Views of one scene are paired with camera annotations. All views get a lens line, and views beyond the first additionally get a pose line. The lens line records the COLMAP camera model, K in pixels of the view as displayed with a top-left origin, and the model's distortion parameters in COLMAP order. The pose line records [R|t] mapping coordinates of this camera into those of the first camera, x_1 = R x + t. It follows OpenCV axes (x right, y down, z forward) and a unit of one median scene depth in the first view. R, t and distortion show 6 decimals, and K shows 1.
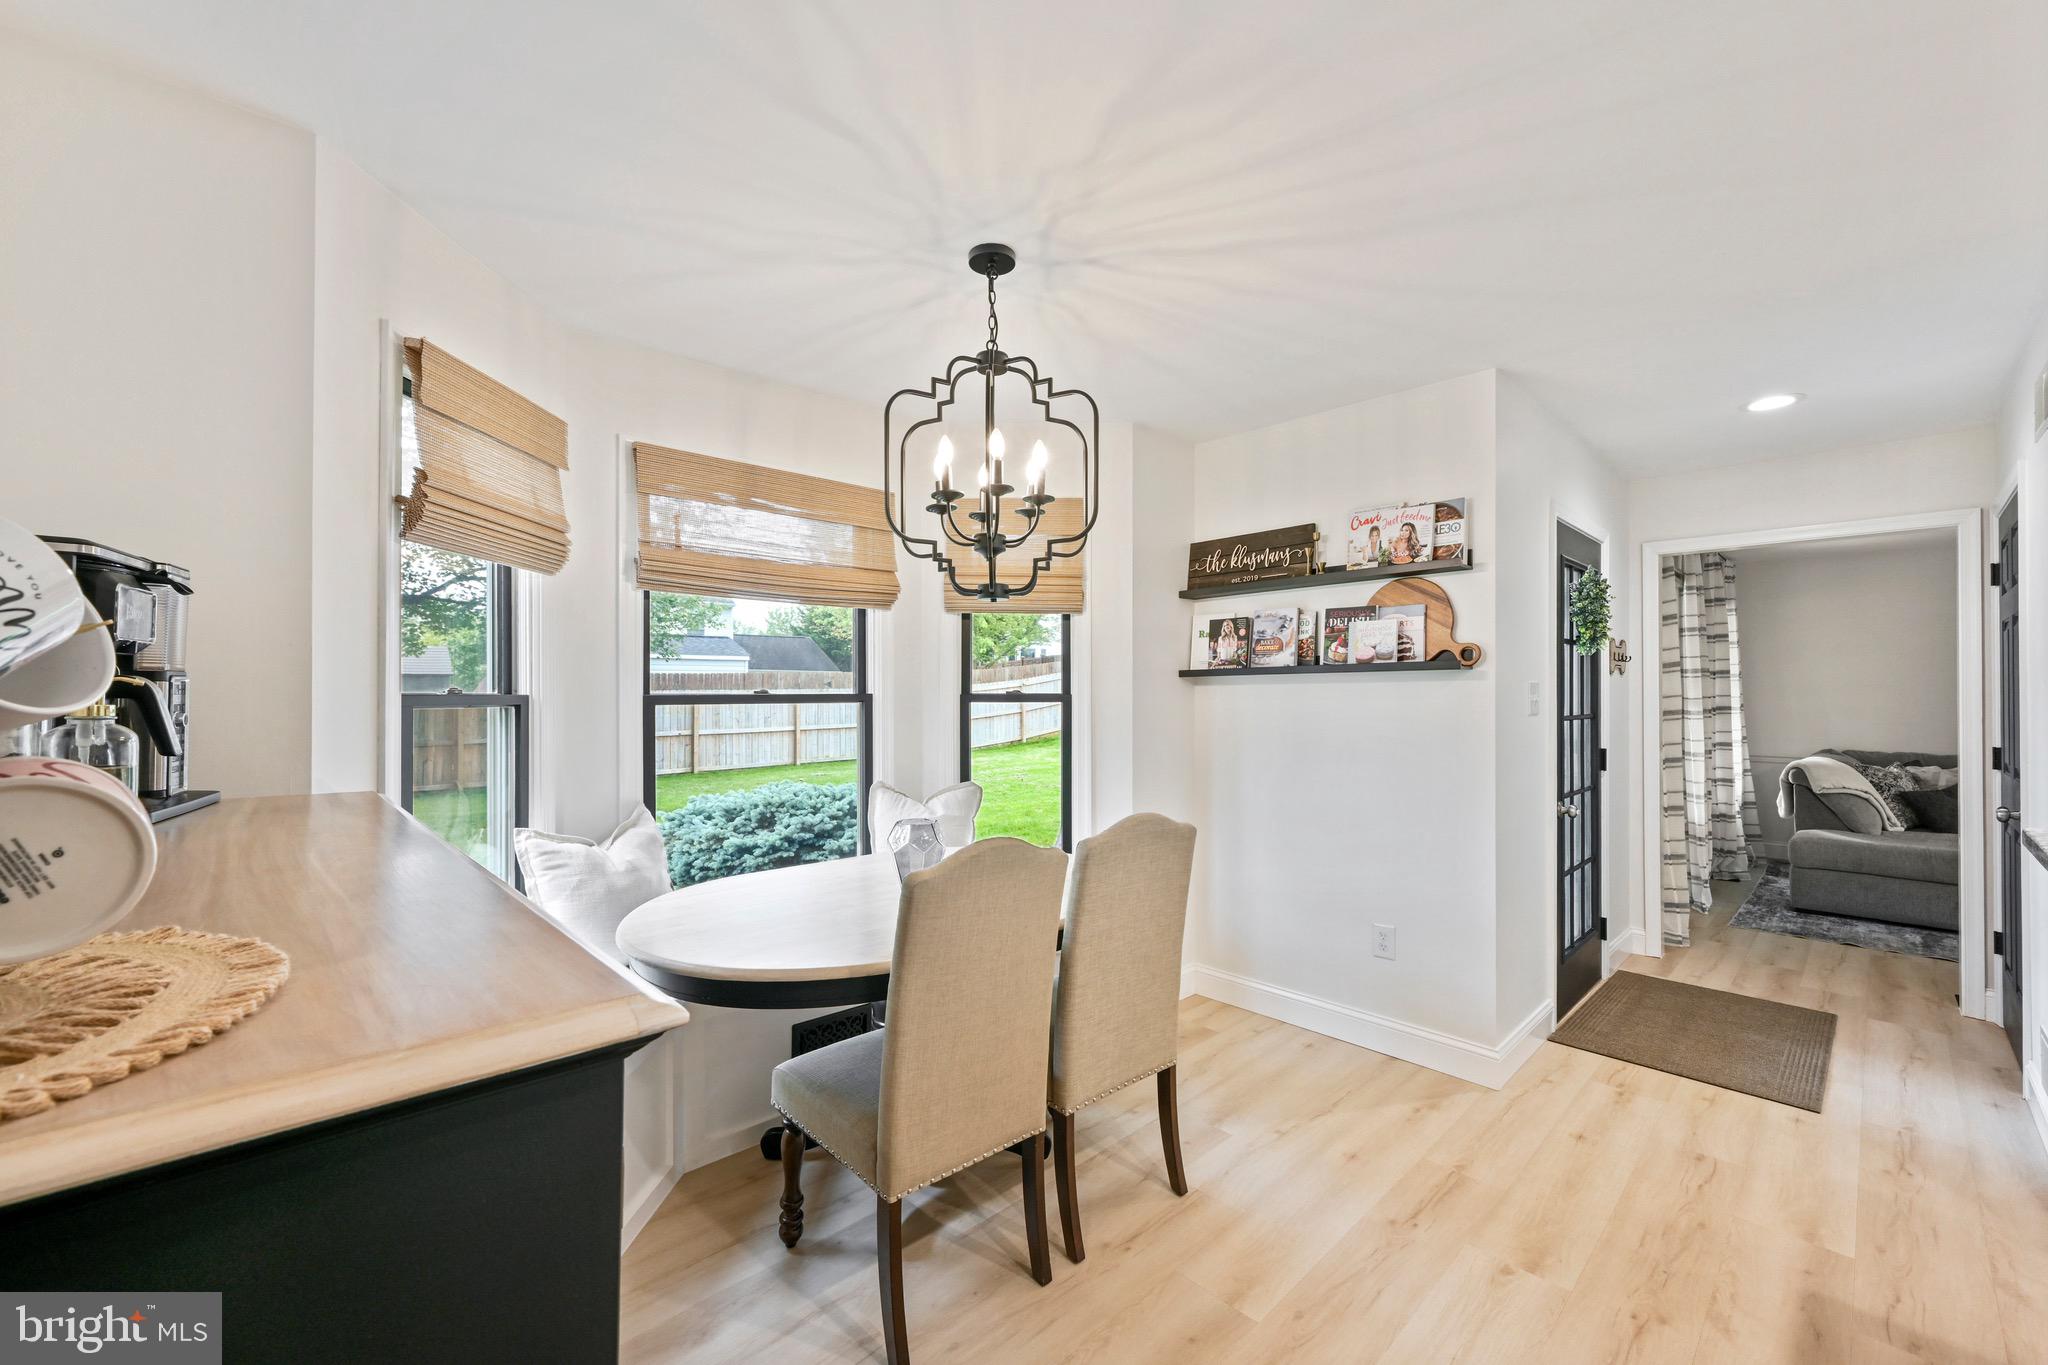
lens RADIAL K [[824.3, 0, 1031.5], [0, 824.3, 683.2], [0, 0, 1]] dist [0.000907, -0.000163]
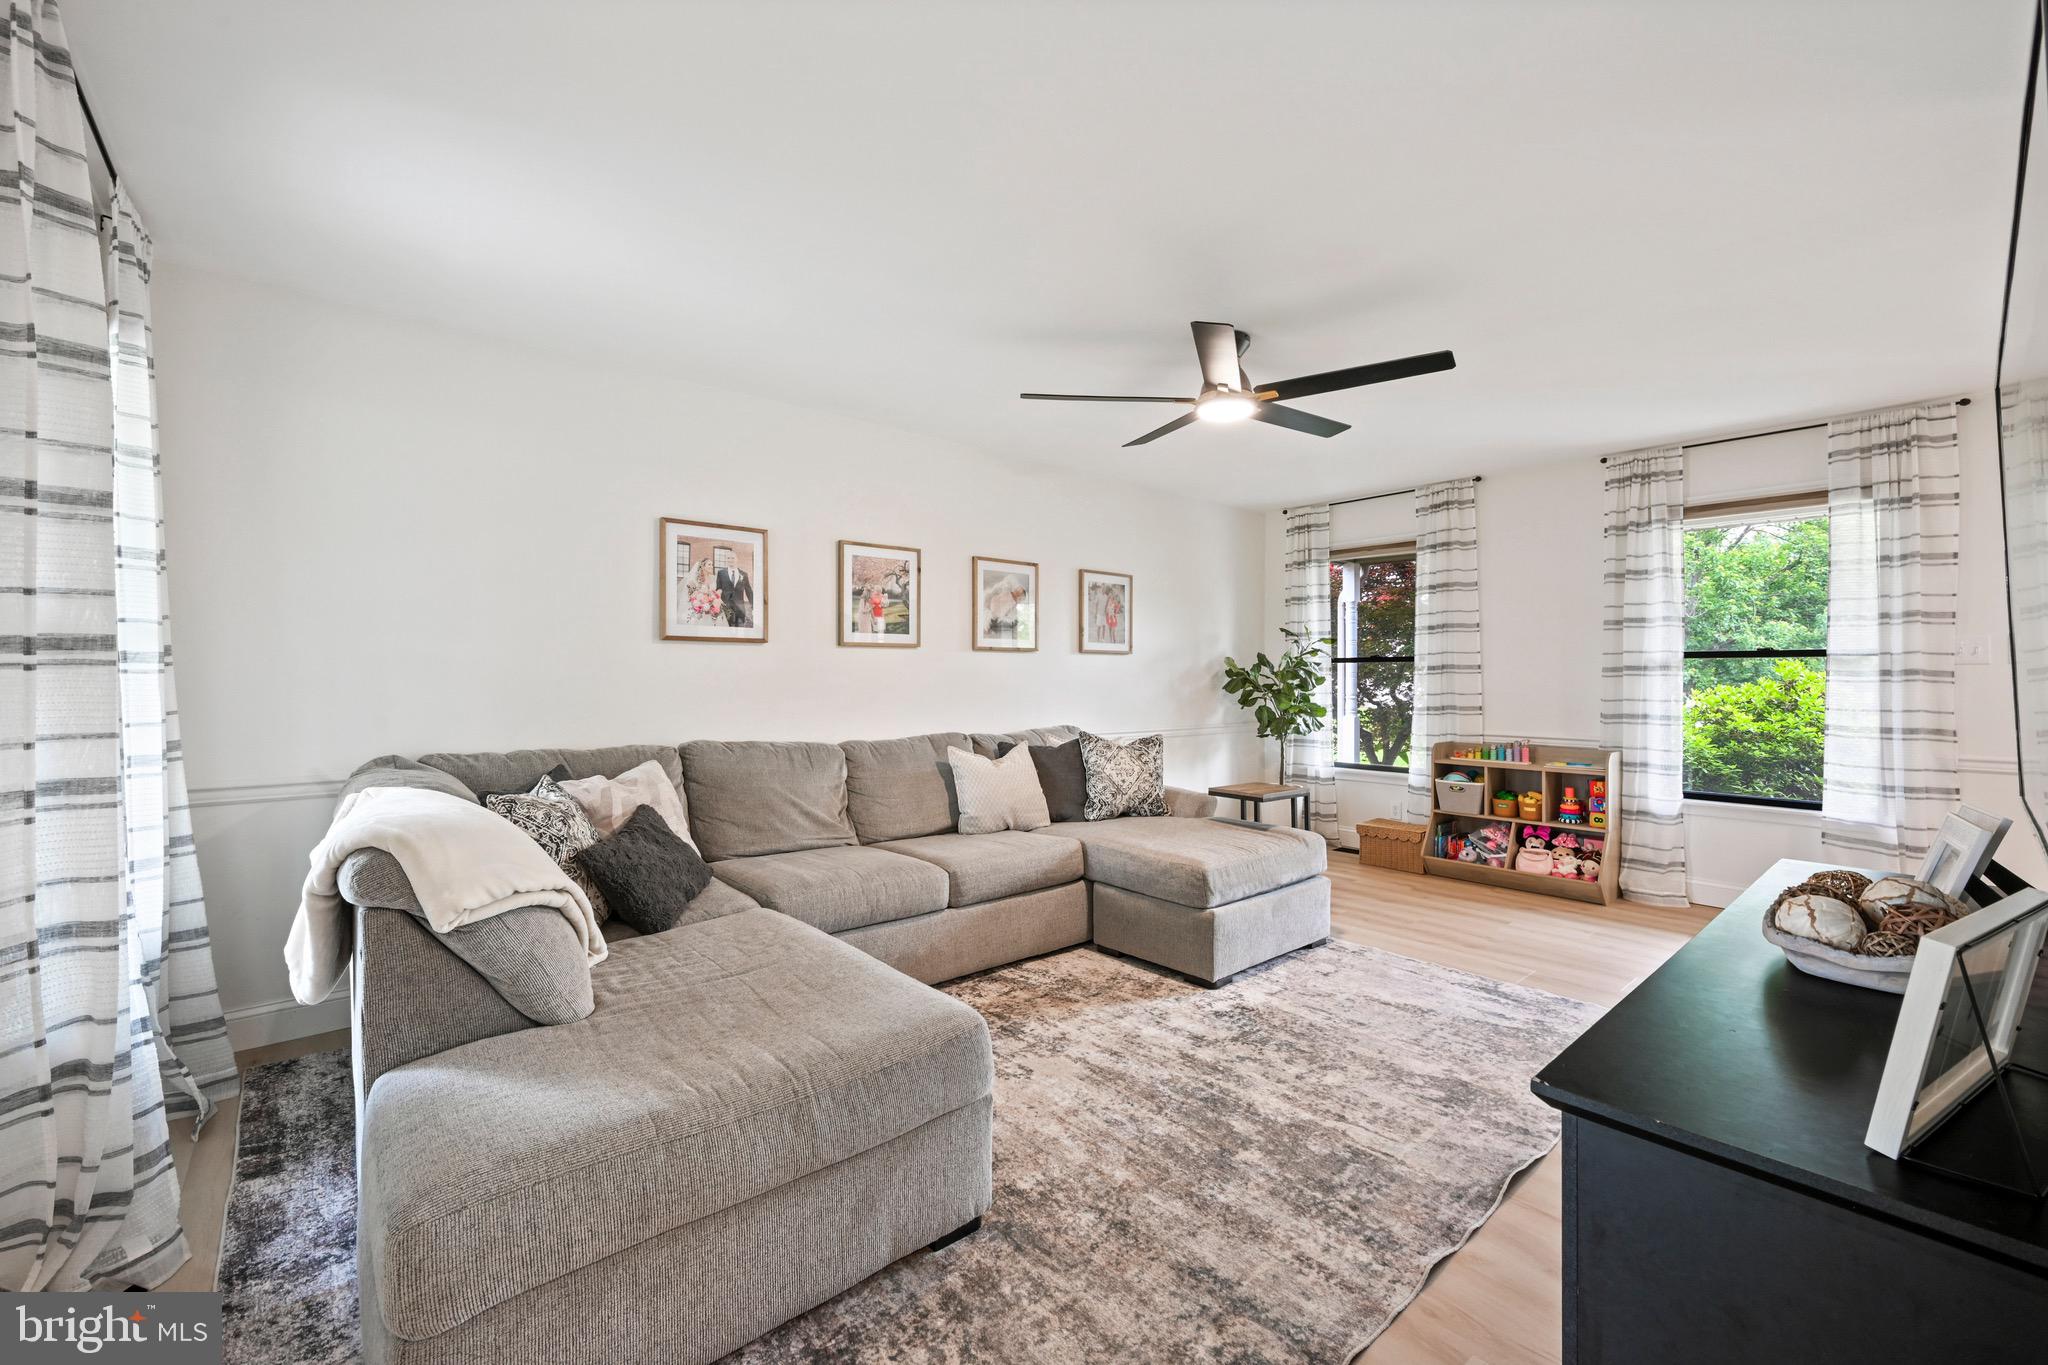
lens RADIAL K [[824.3, 0, 1031.5], [0, 824.3, 683.2], [0, 0, 1]] dist [0.000907, -0.000163]
pose [[0.051074, -0.011043, 0.998634, 0.579800], [-0.011311, 0.999868, 0.011635, 0.034498], [-0.998631, -0.011890, 0.050942, 0.671248]]
